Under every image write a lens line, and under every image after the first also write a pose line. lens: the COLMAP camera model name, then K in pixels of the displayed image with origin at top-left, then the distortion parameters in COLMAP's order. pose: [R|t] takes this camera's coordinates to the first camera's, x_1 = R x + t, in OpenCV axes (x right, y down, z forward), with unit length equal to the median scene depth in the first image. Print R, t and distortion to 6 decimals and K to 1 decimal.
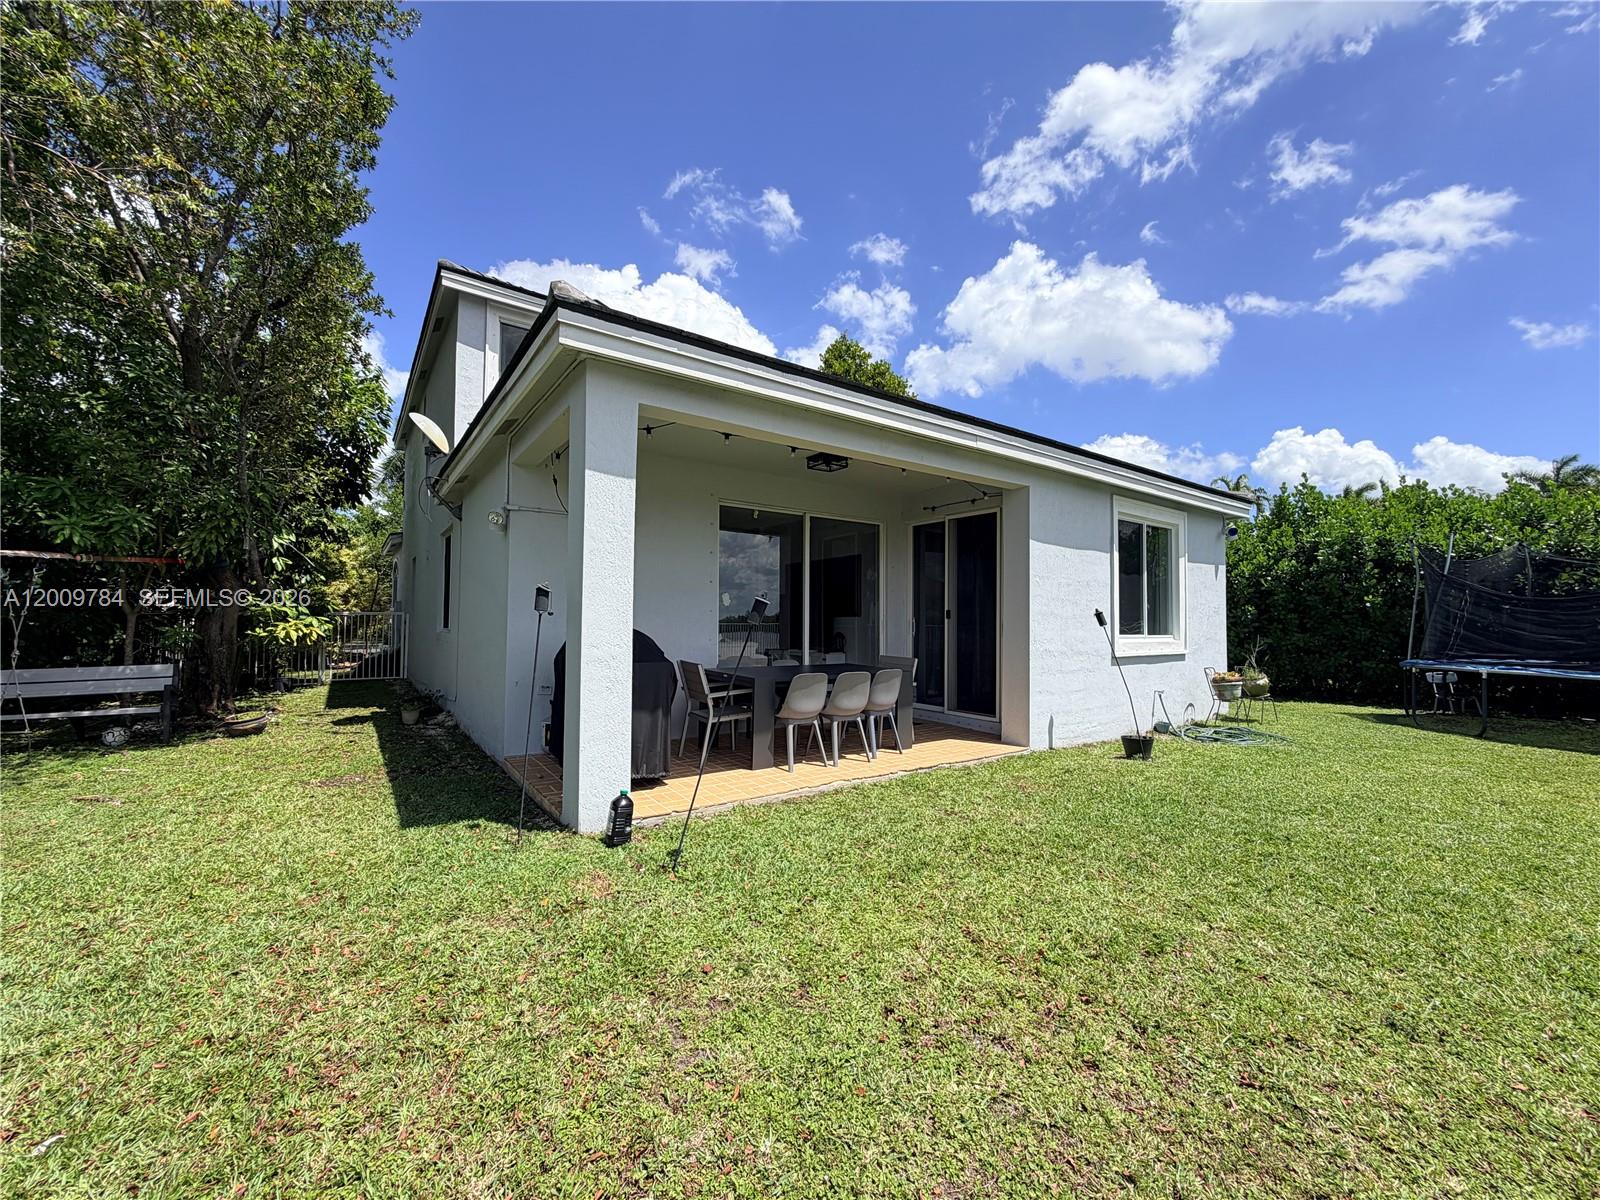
lens RADIAL K [[632.4, 0, 797.8], [0, 632.4, 601.8], [0, 0, 1]] dist [0.000177, 0.000209]
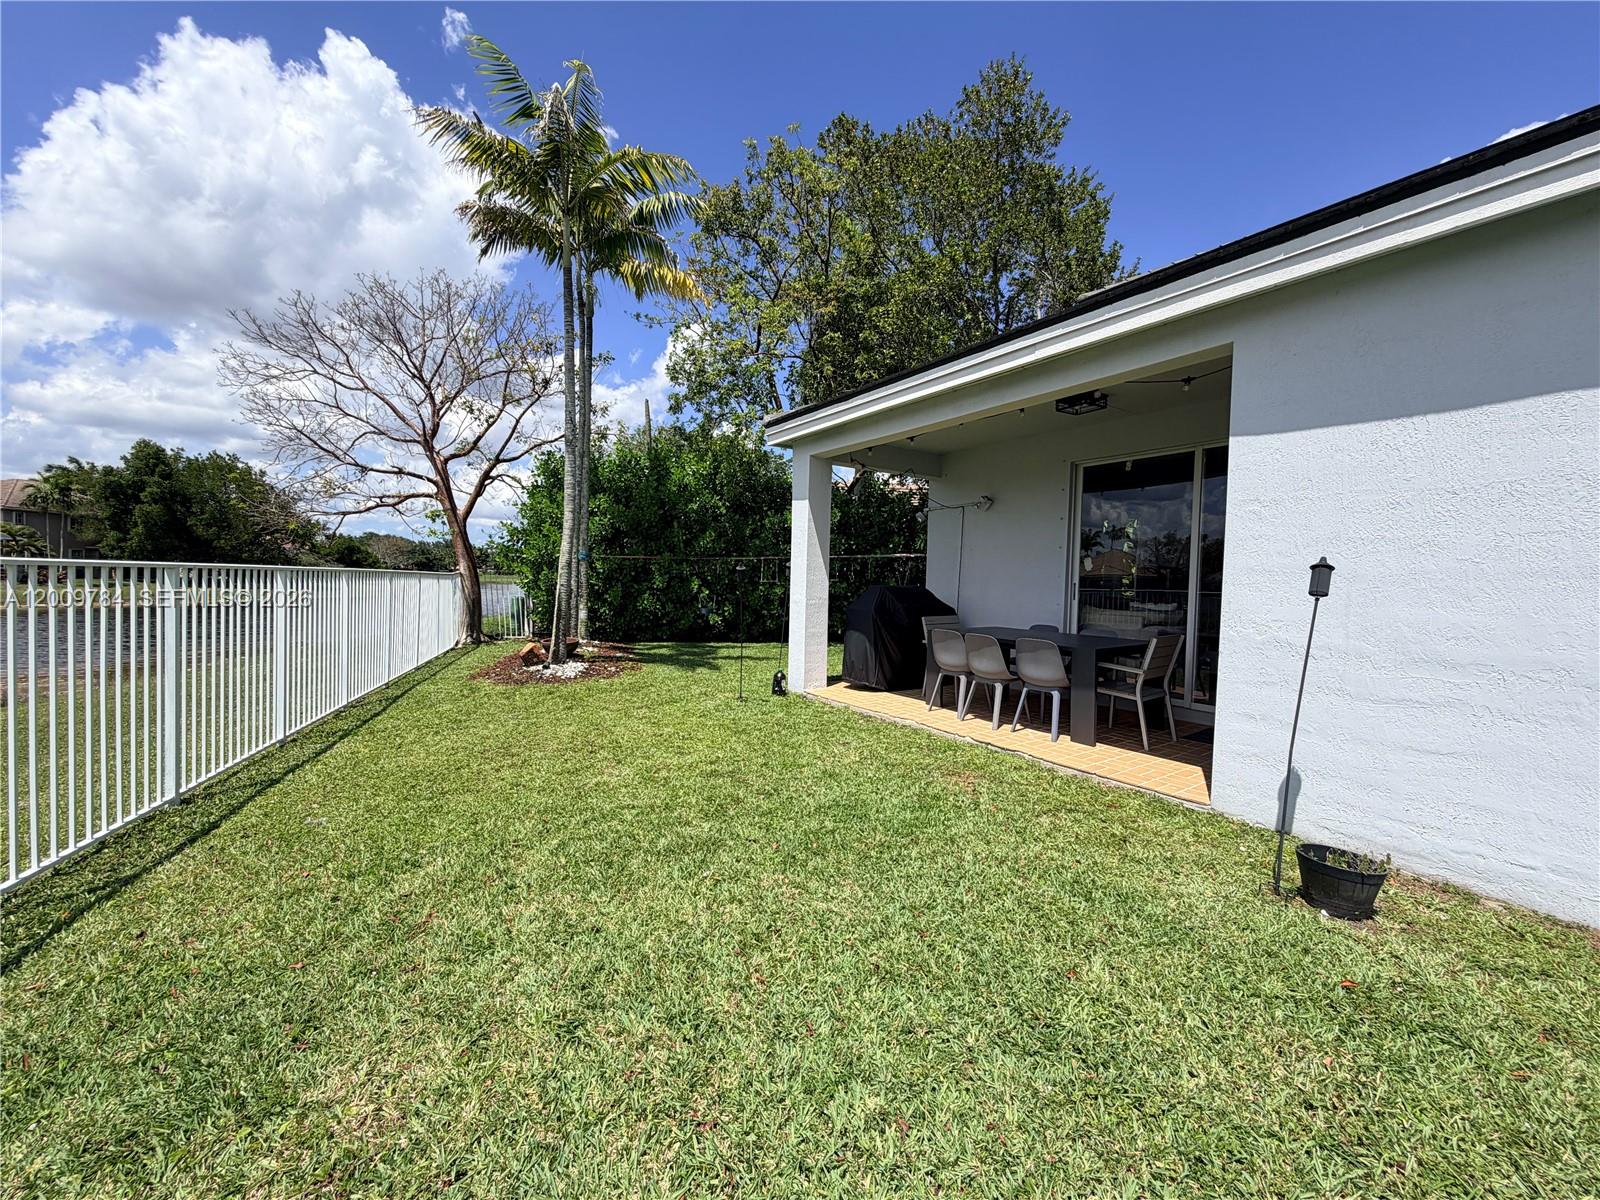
lens RADIAL K [[629.8, 0, 805.9], [0, 629.8, 596.0], [0, 0, 1]] dist [-0.032907, -0.000083]
pose [[-0.024209, 0.015211, -0.999591, 0.797054], [0.009128, 0.999846, 0.014994, 0.025144], [0.999665, -0.008762, -0.024344, 0.548416]]
